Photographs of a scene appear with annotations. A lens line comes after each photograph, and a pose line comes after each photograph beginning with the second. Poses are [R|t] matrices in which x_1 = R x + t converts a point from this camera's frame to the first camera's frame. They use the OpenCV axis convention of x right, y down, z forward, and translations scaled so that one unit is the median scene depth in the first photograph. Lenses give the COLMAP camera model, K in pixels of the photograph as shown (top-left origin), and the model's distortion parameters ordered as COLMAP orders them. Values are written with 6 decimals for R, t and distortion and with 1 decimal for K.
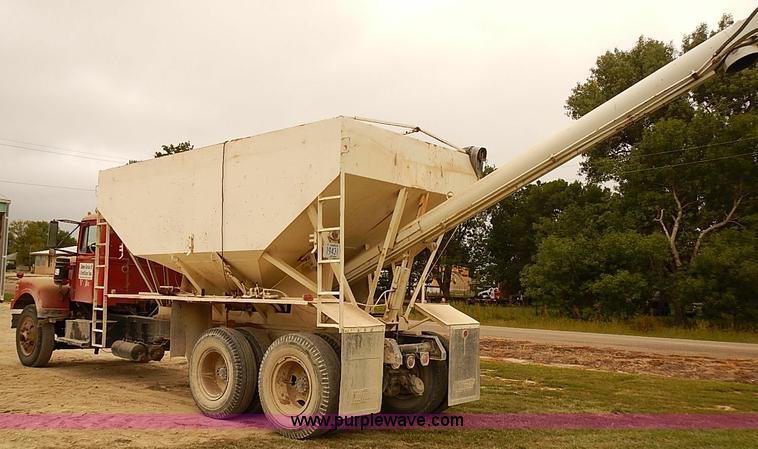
lens RADIAL K [[770.8, 0, 379.0], [0, 770.8, 224.5], [0, 0, 1]] dist [0.007244, 0.002762]
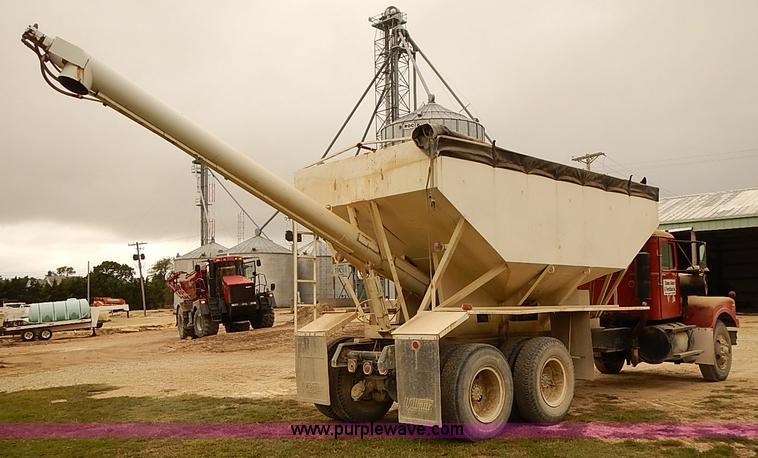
lens RADIAL K [[678.2, 0, 379.0], [0, 678.2, 229.0], [0, 0, 1]] dist [-0.006349, -0.000185]
pose [[-0.151997, -0.130297, -0.979755, 0.941857], [0.105658, 0.983450, -0.147180, 0.127983], [0.982717, -0.125890, -0.135714, 1.145119]]
